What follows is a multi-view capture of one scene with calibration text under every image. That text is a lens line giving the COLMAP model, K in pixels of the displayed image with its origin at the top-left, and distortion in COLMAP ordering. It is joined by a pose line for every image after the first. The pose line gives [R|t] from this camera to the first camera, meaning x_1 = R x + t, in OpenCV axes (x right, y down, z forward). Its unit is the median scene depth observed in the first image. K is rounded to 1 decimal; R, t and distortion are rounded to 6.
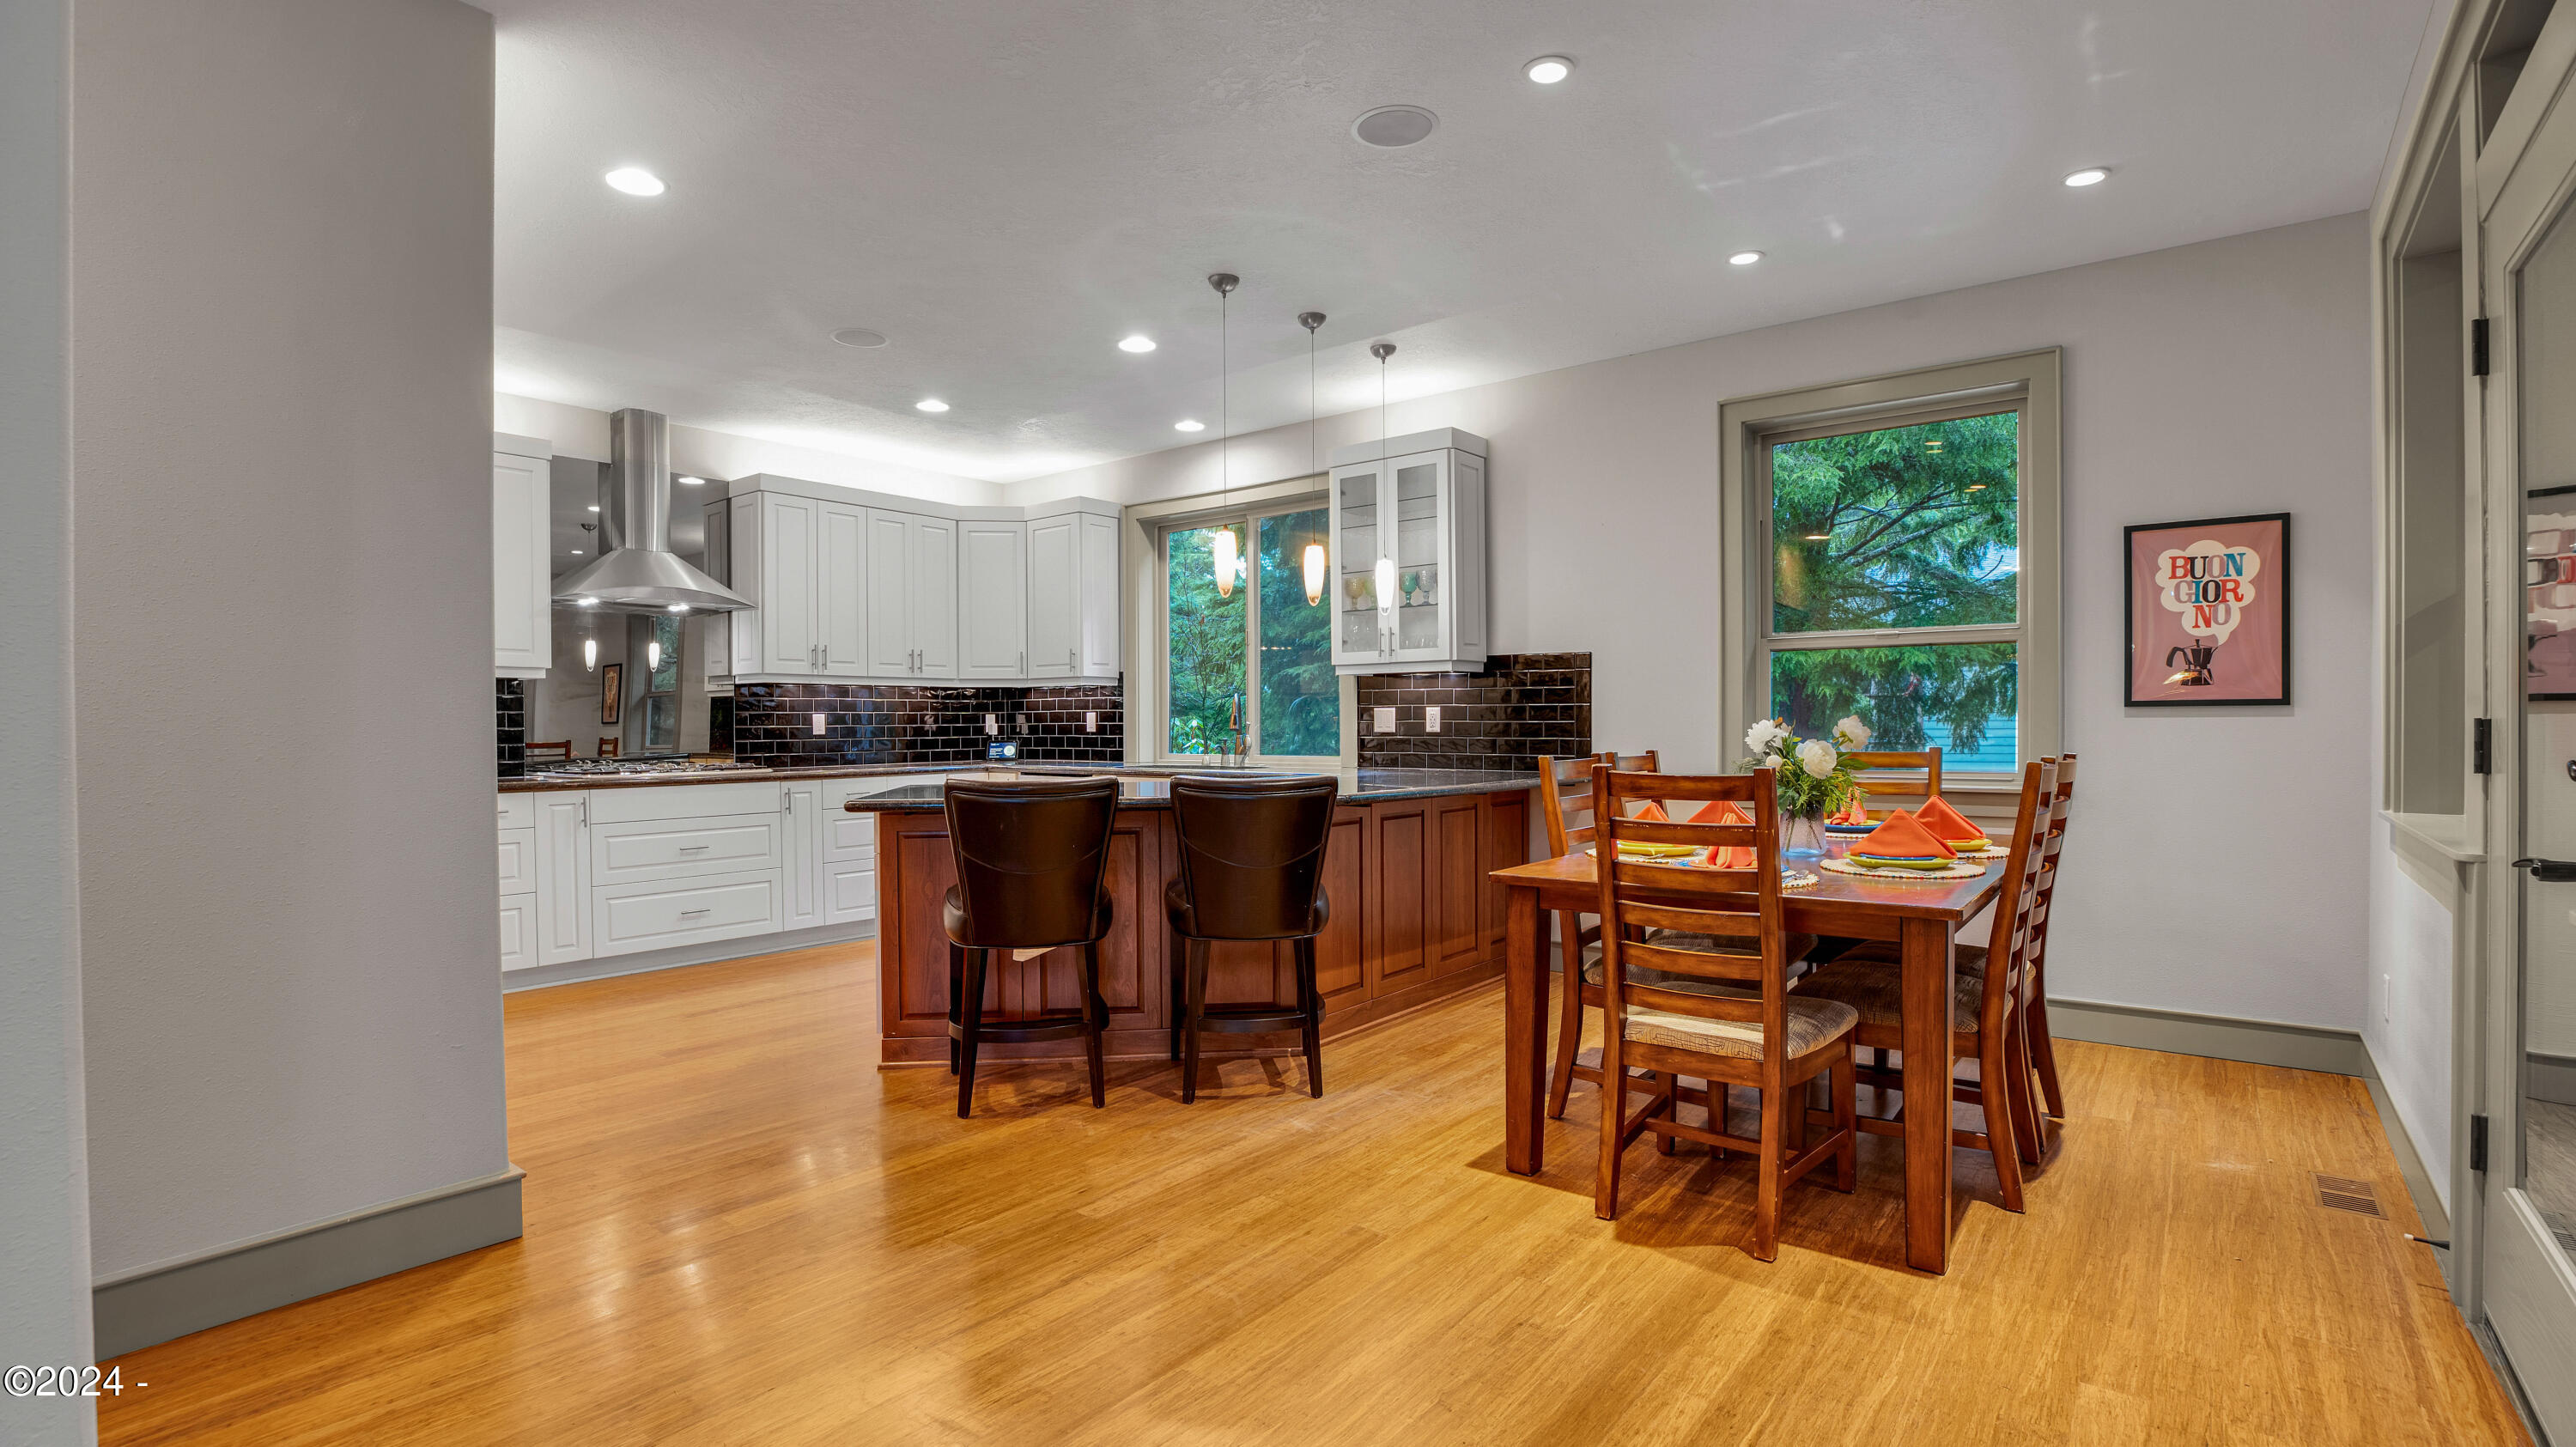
lens RADIAL K [[1182.9, 0, 1284.3], [0, 1182.9, 738.6], [0, 0, 1]] dist [-0.035920, 0.009398]
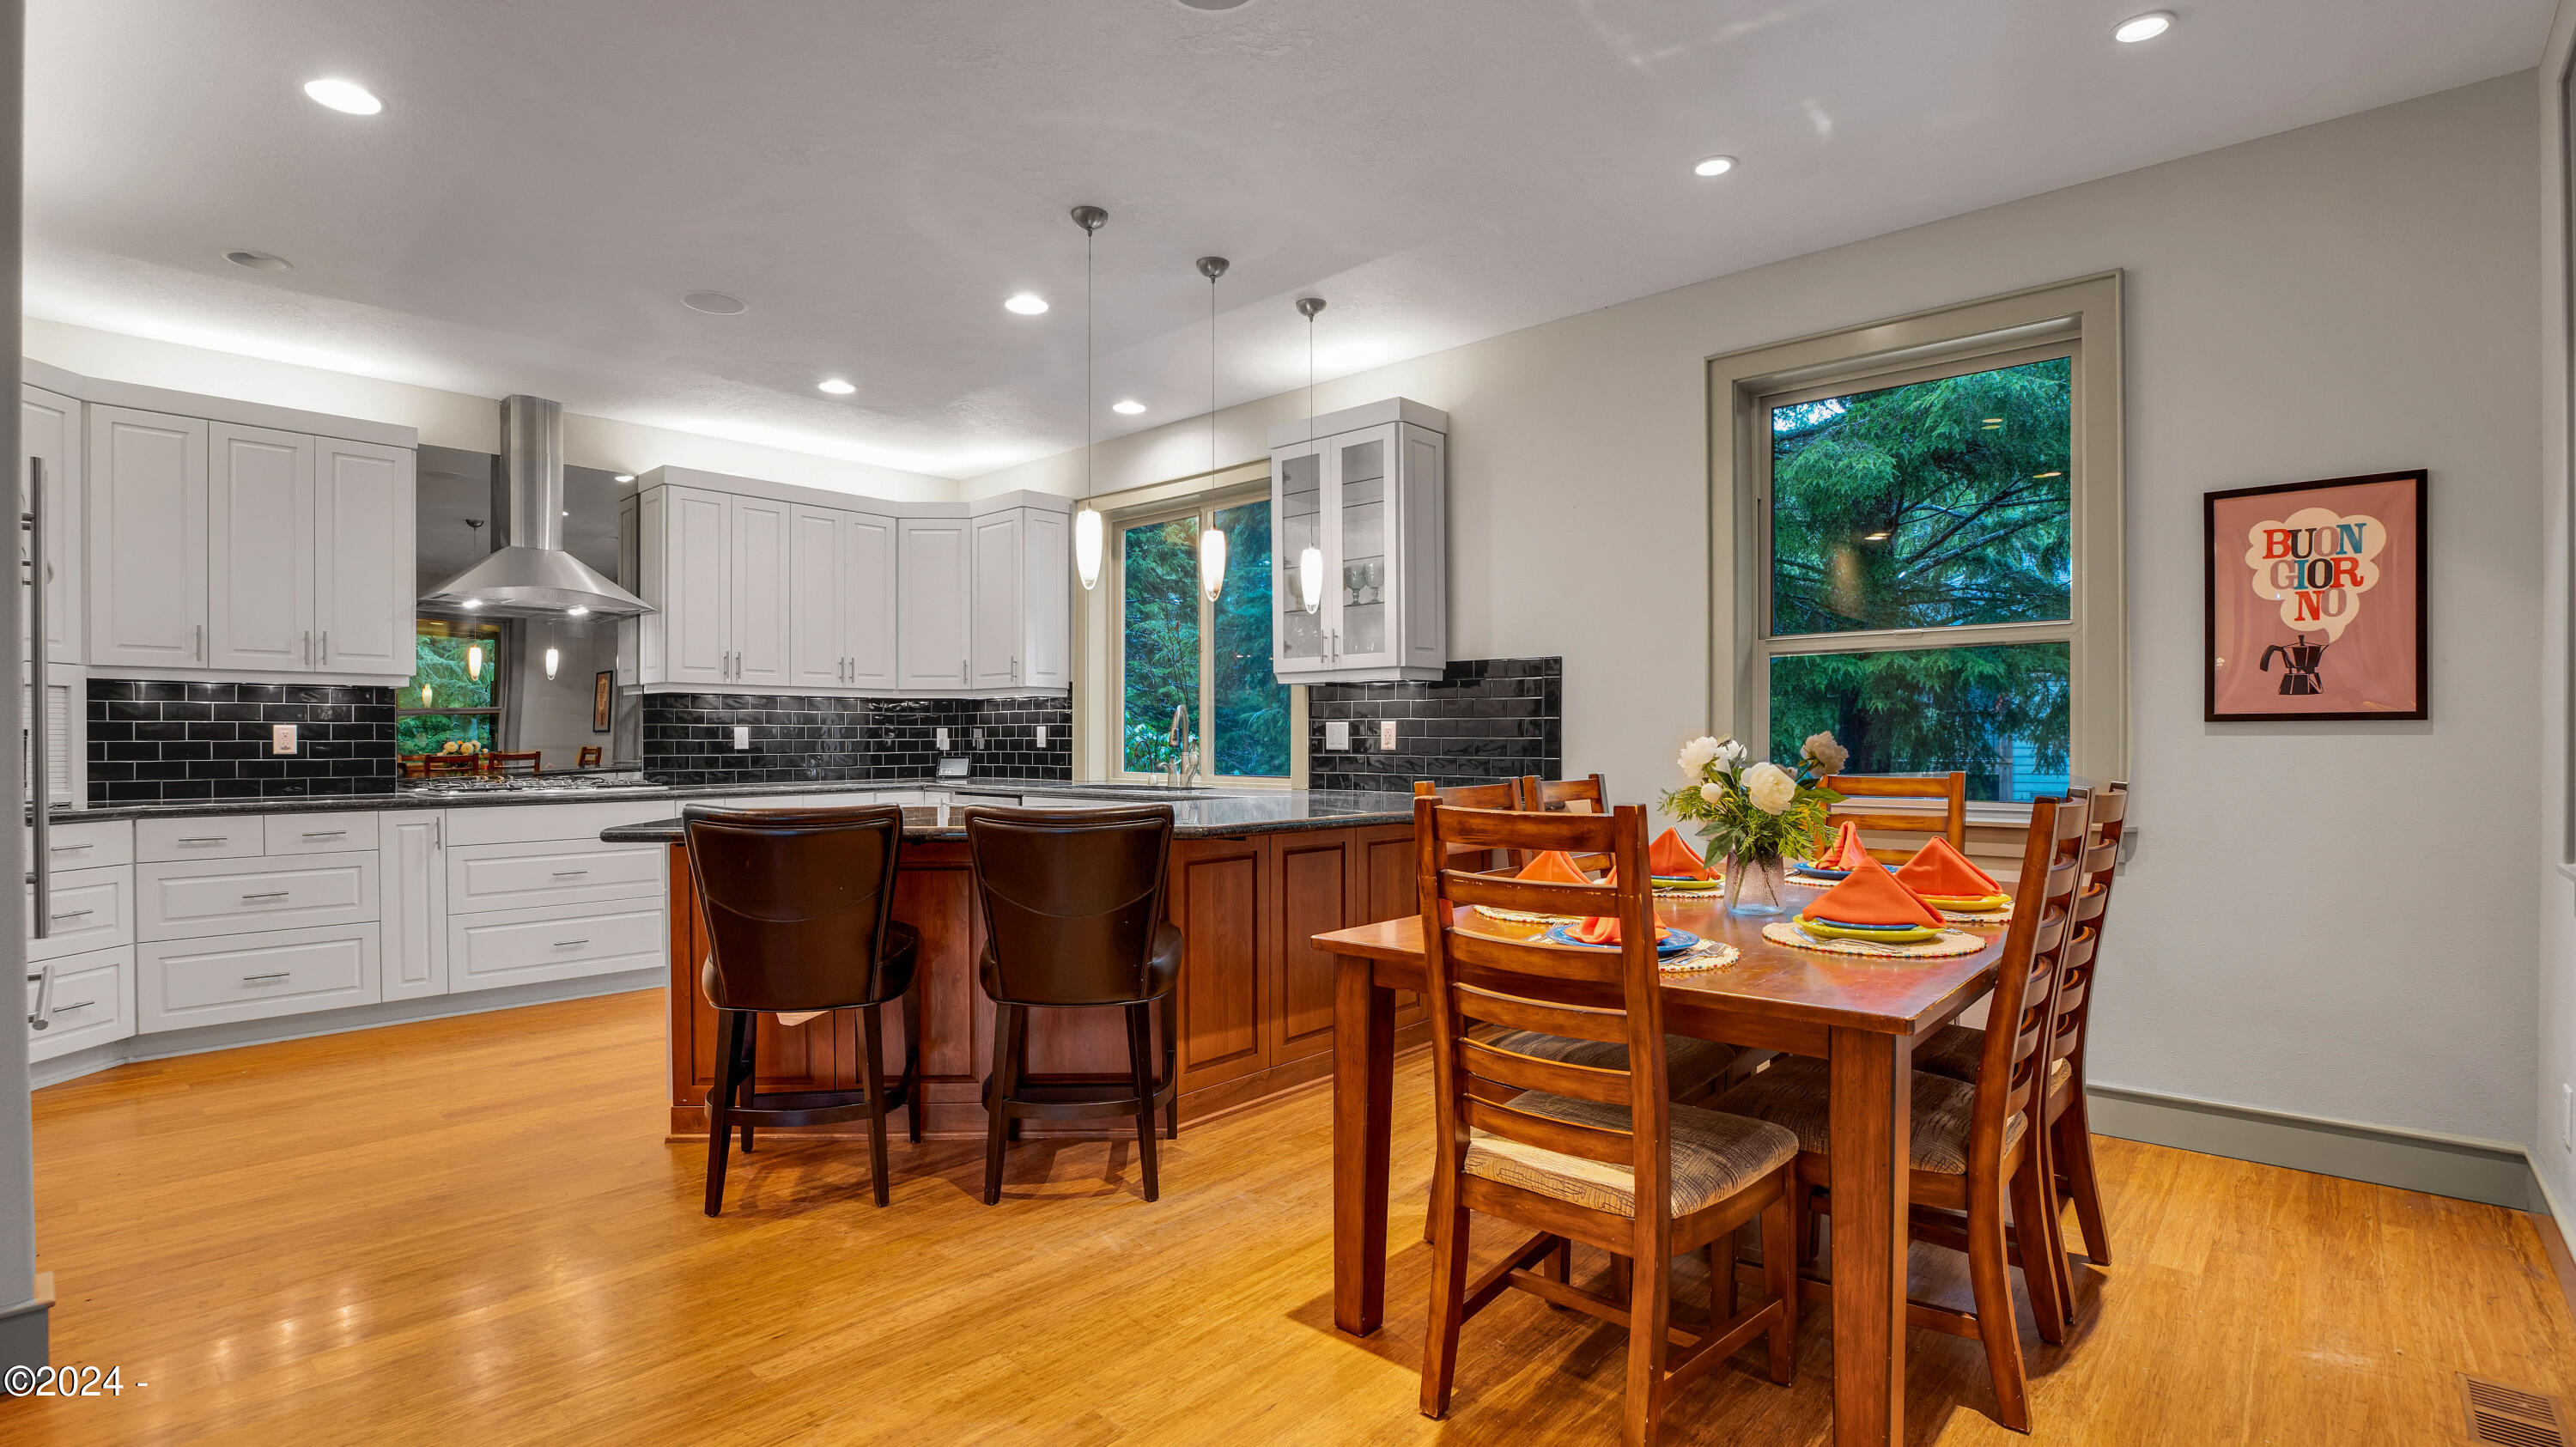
lens RADIAL K [[1182.9, 0, 1284.3], [0, 1182.9, 748.2], [0, 0, 1]] dist [-0.035920, 0.009398]
pose [[0.997836, 0.004401, -0.065601, 0.112000], [-0.004721, 0.999978, -0.004728, -0.002158], [0.065578, 0.005027, 0.997835, 0.129517]]
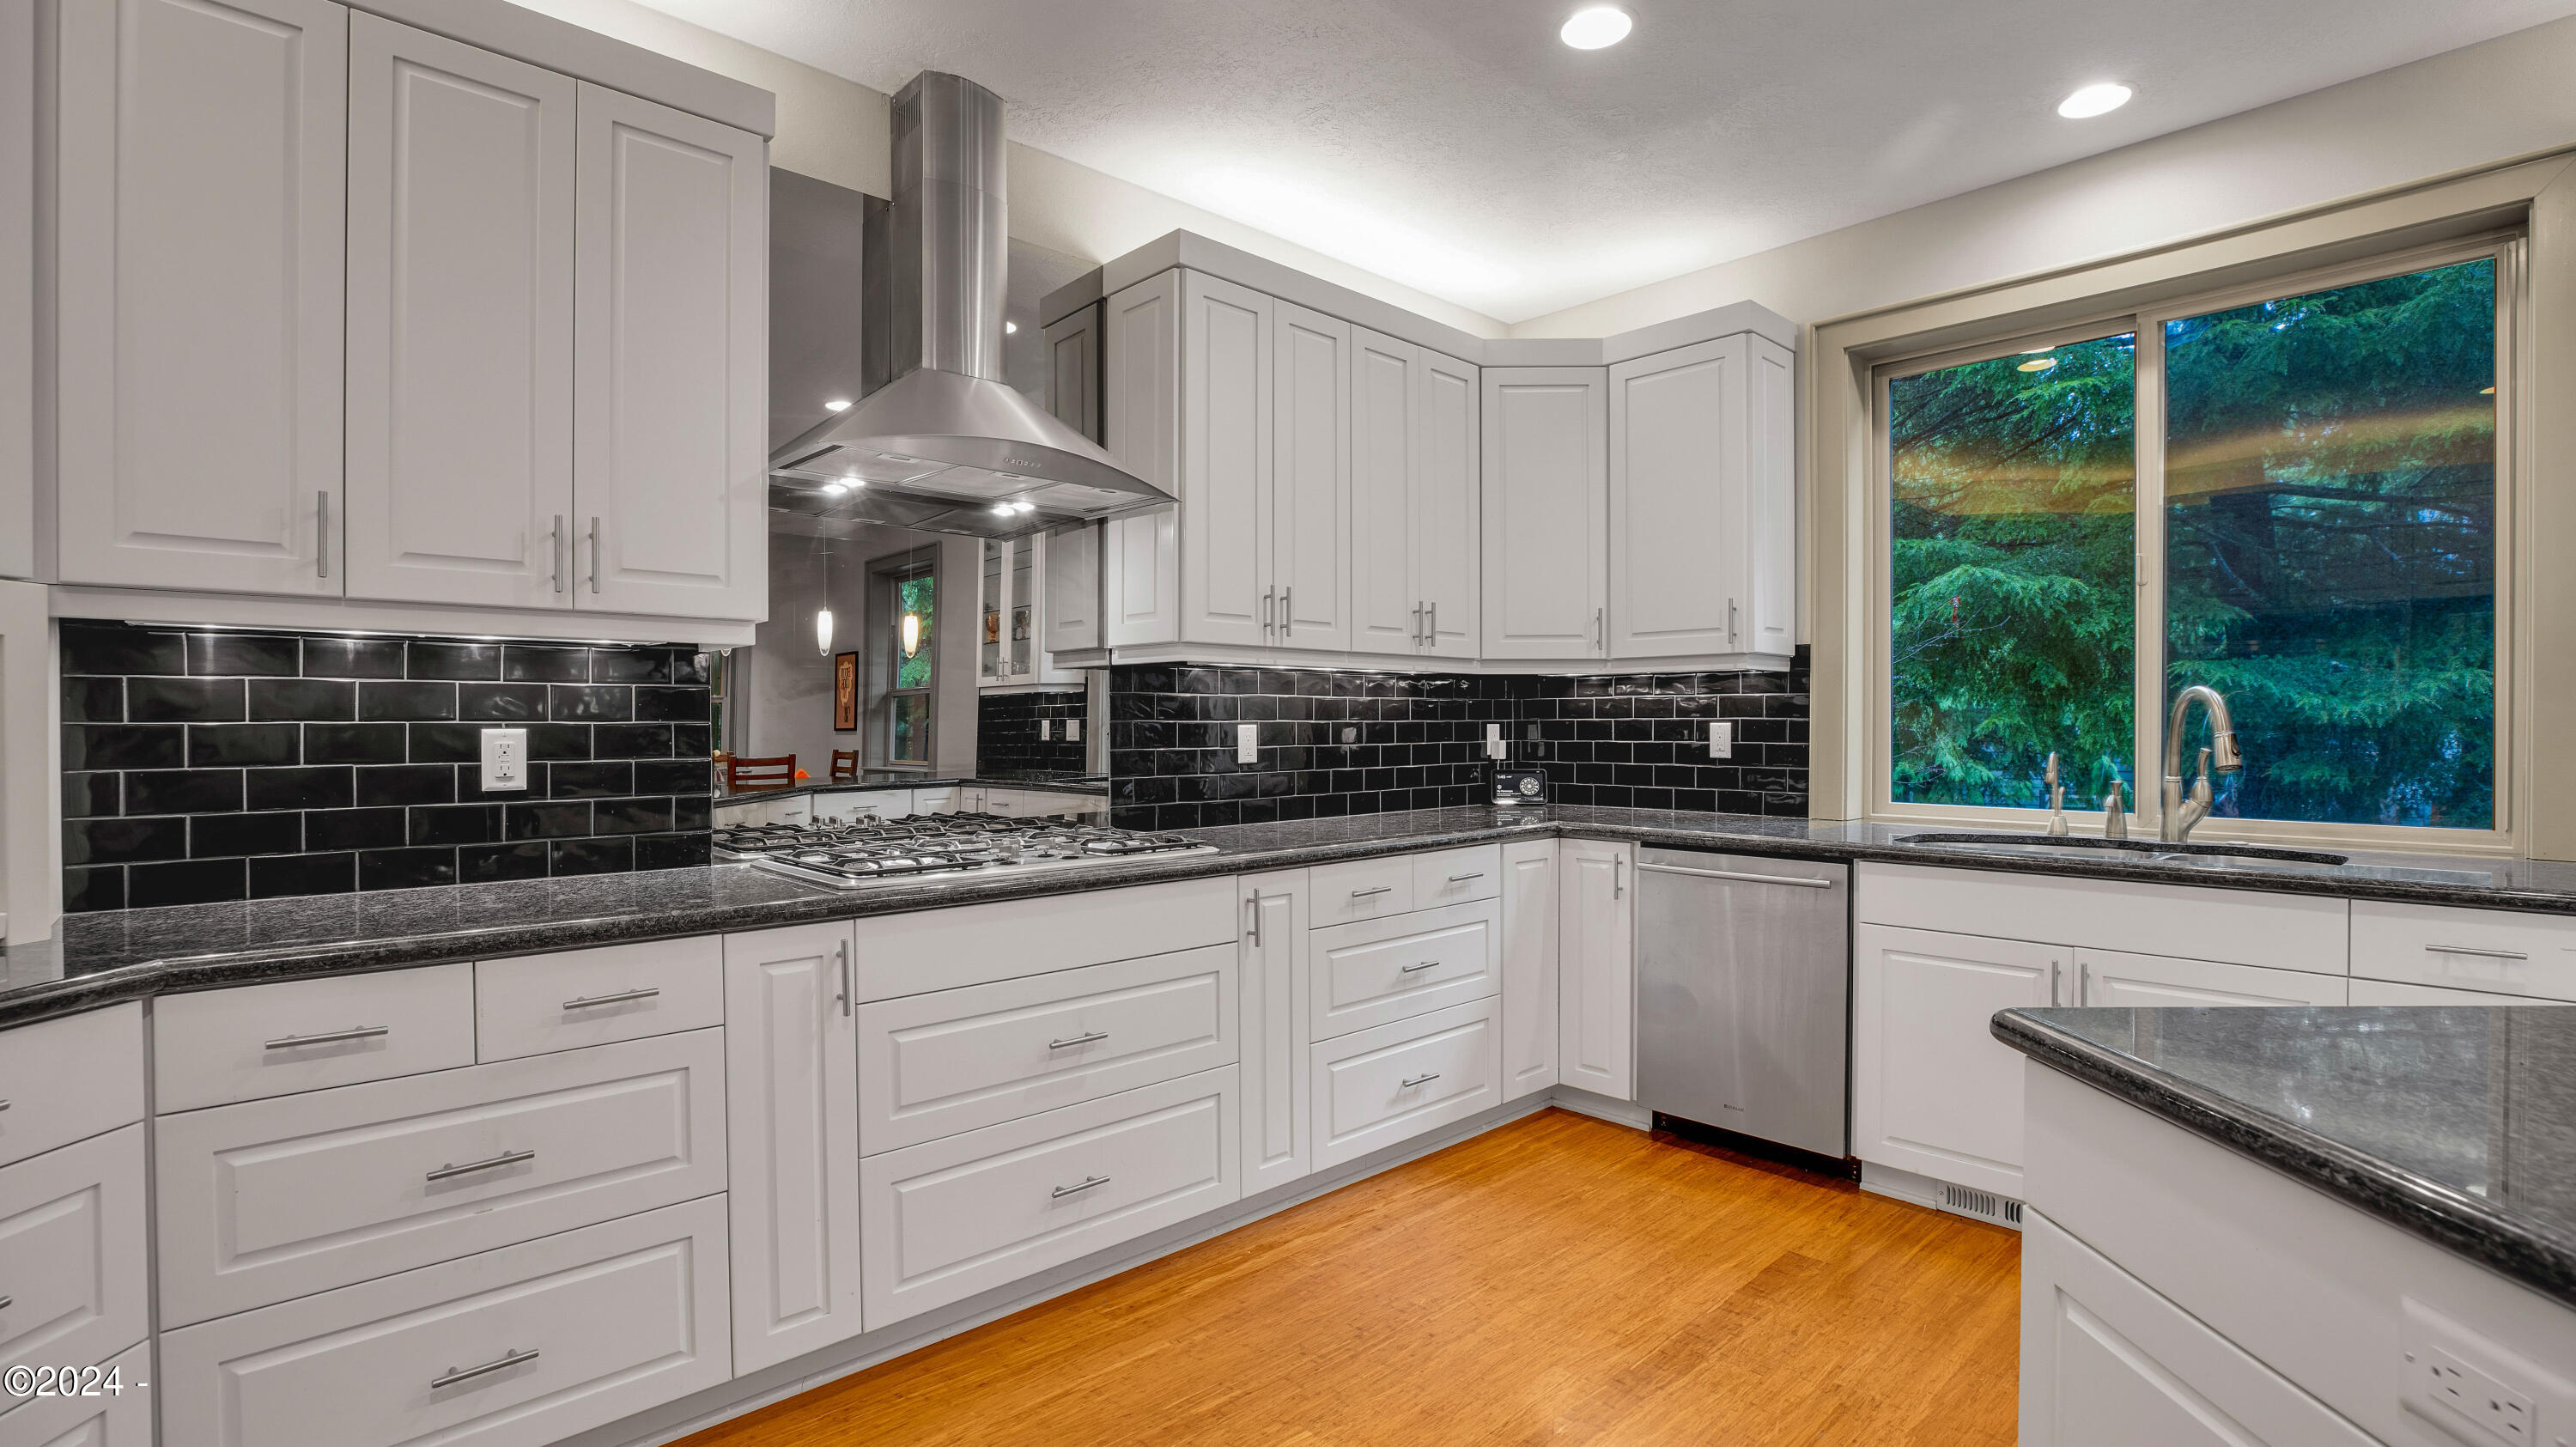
lens RADIAL K [[1182.9, 0, 1289.7], [0, 1182.9, 737.3], [0, 0, 1]] dist [-0.035920, 0.009398]
pose [[0.989347, 0.004735, -0.145497, -0.368015], [-0.005037, 0.999986, -0.001706, -0.017742], [0.145487, 0.002421, 0.989357, 0.589373]]
